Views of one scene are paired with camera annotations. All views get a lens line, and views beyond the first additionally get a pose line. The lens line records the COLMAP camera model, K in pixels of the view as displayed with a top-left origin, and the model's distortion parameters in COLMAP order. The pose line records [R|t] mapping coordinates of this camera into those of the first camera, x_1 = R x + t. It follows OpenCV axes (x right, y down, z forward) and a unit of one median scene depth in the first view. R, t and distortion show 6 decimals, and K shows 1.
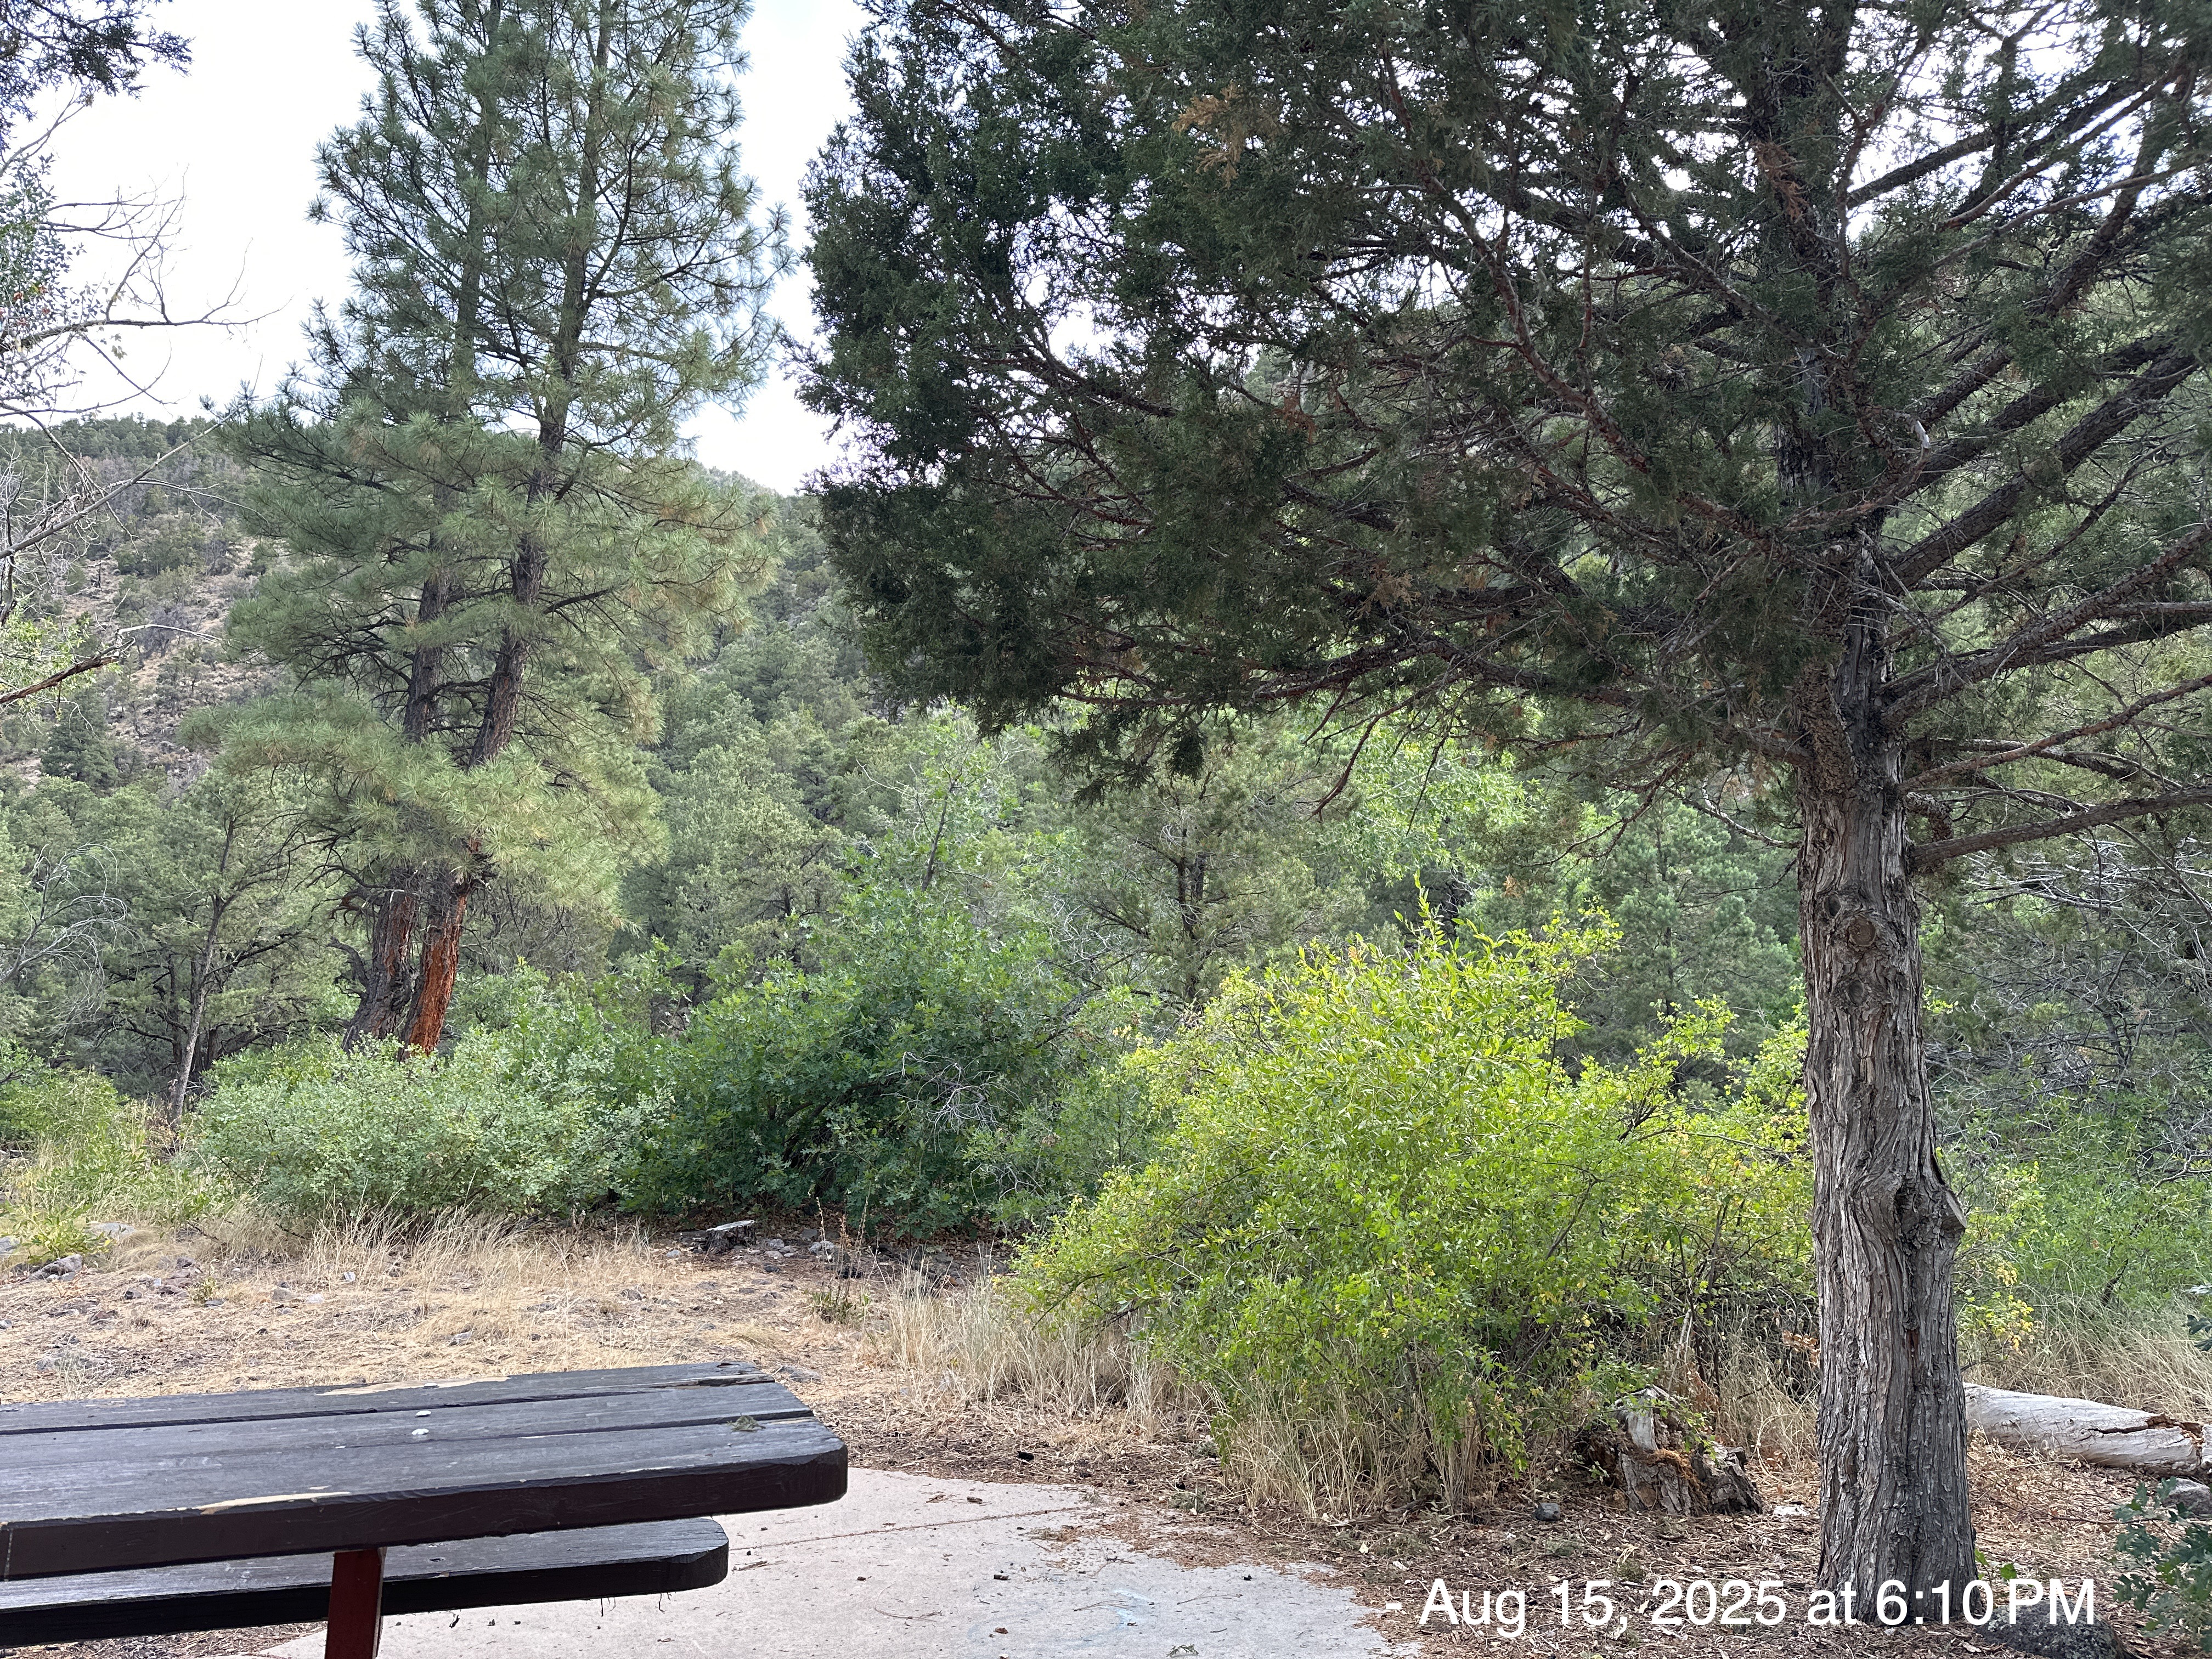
lens RADIAL K [[1527.9, 0, 1106.0], [0, 1527.9, 829.5], [0, 0, 1]] dist [0.083369, -0.140239]
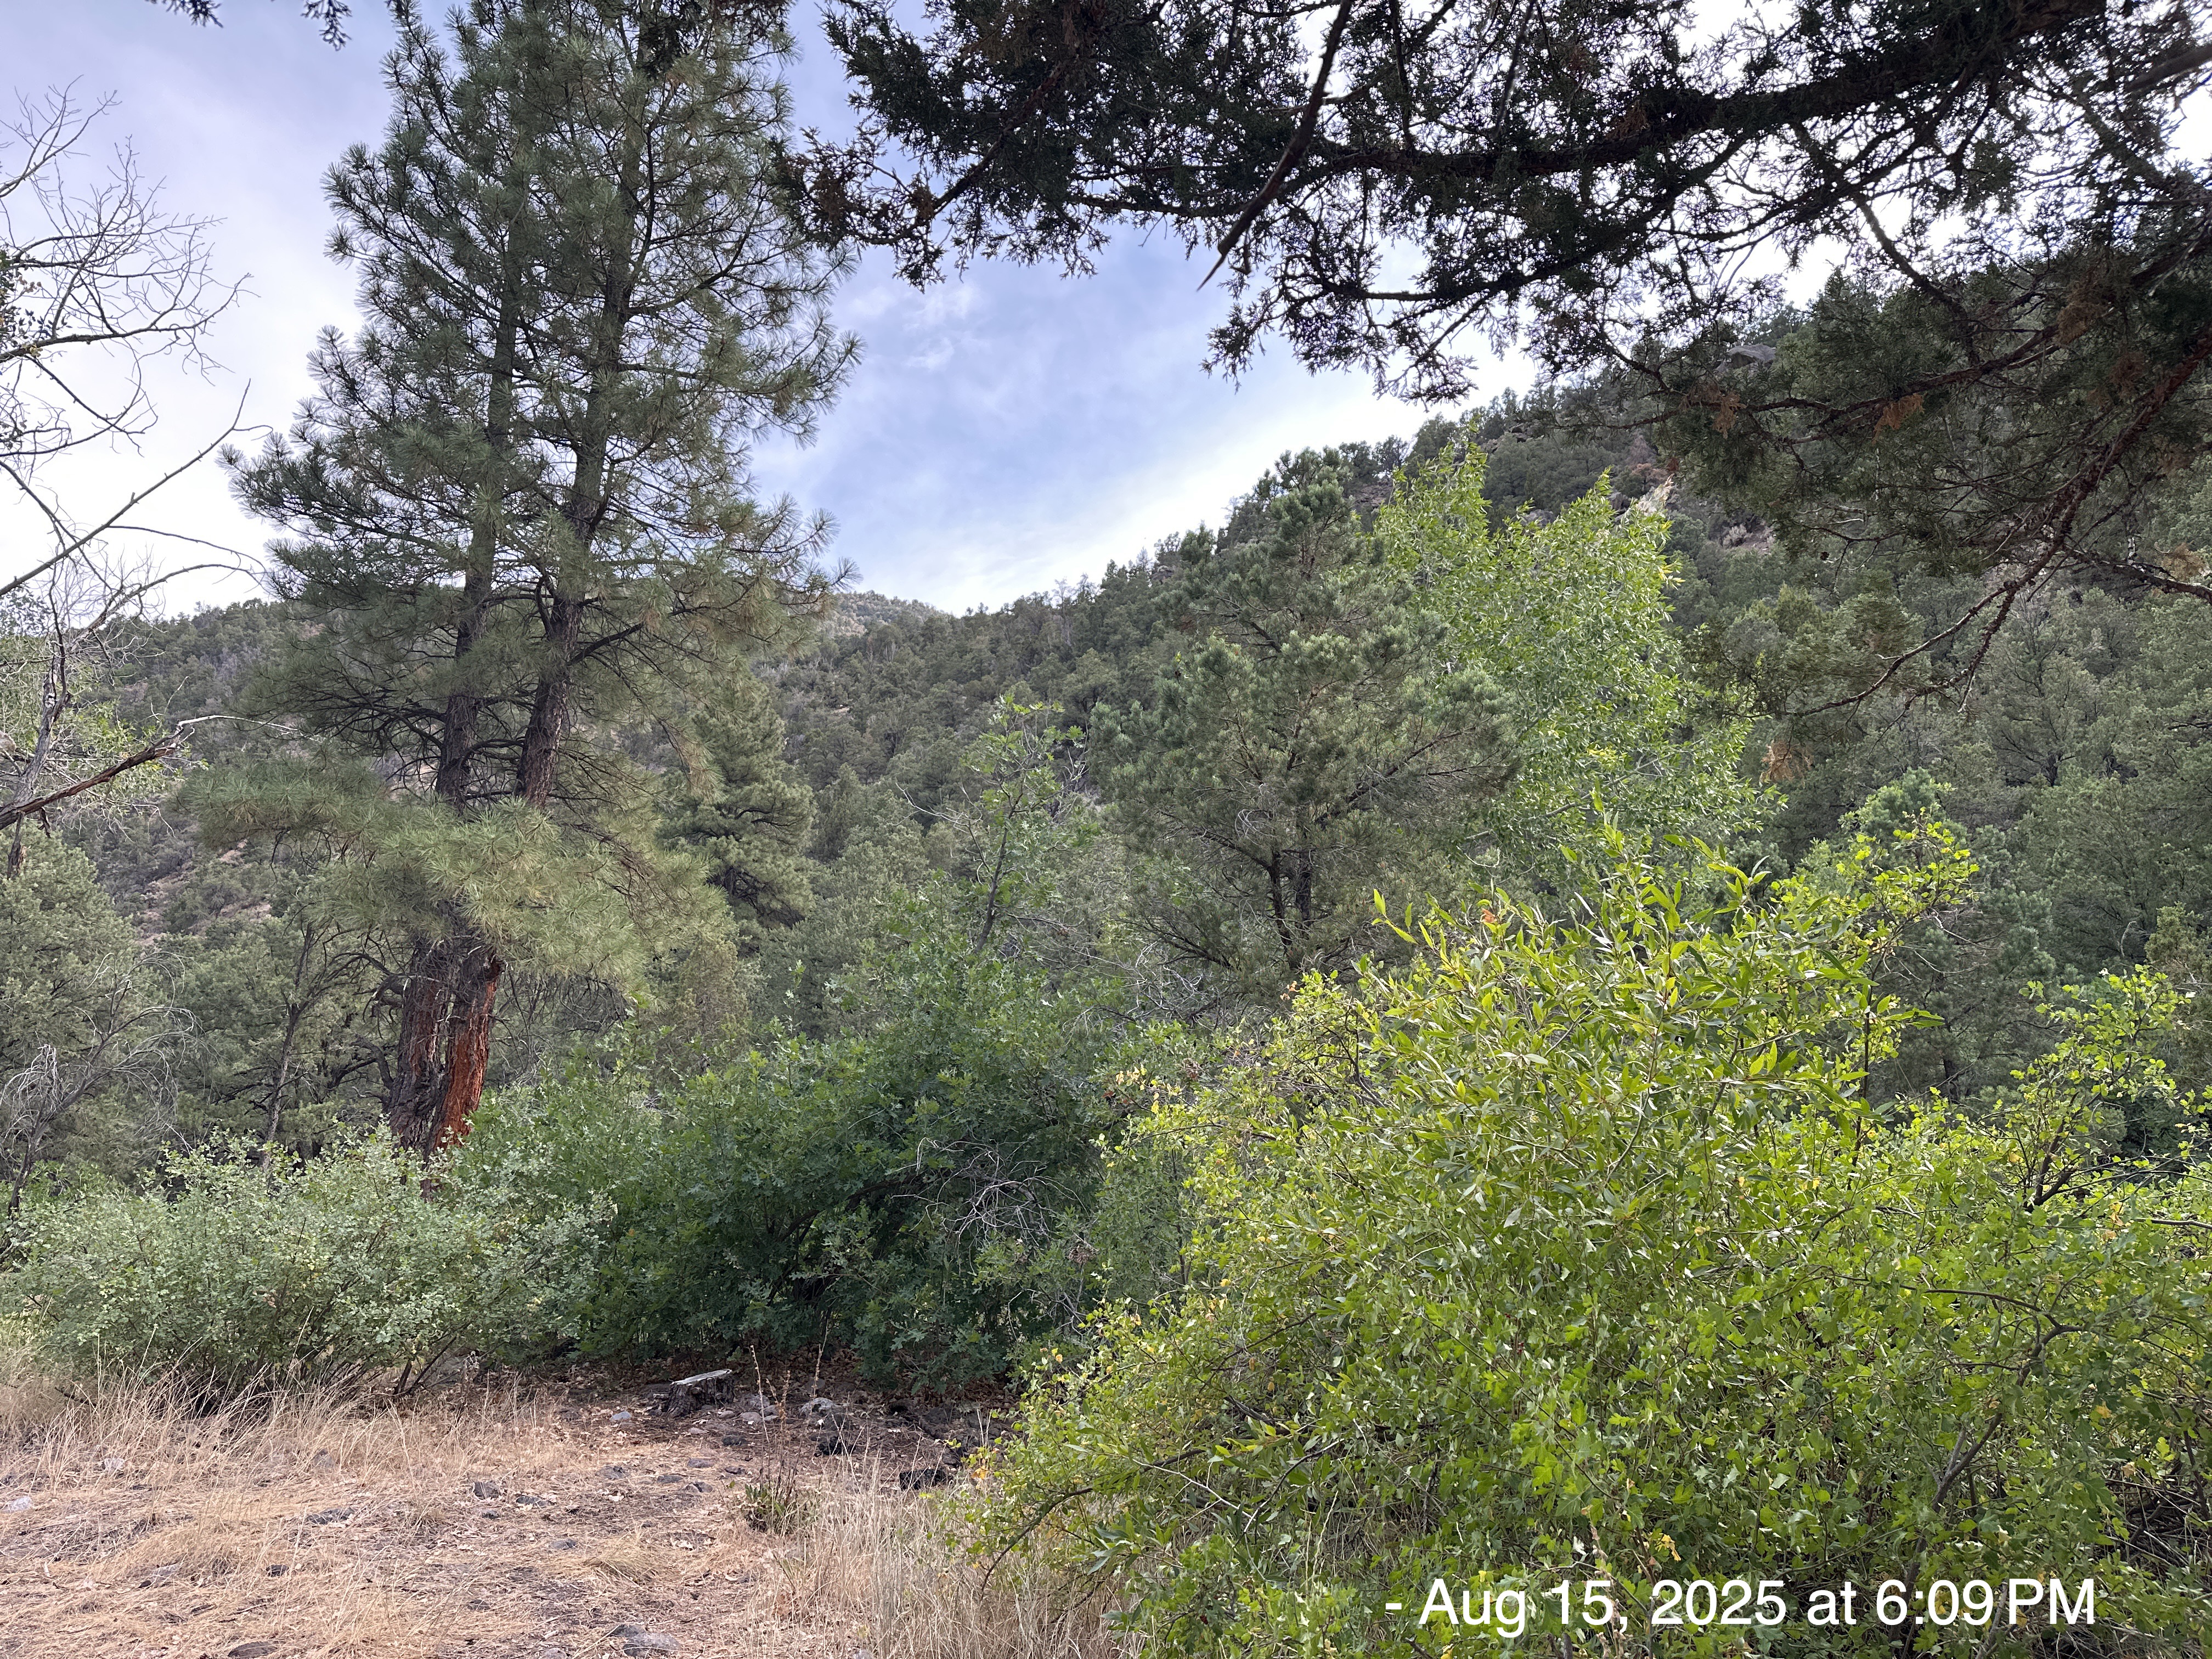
lens RADIAL K [[1527.9, 0, 1106.0], [0, 1527.9, 829.5], [0, 0, 1]] dist [0.083369, -0.140239]
pose [[0.991689, -0.051675, -0.117827, 0.053628], [0.043624, 0.996599, -0.069911, 0.049848], [0.121039, 0.064190, 0.990570, 0.249548]]
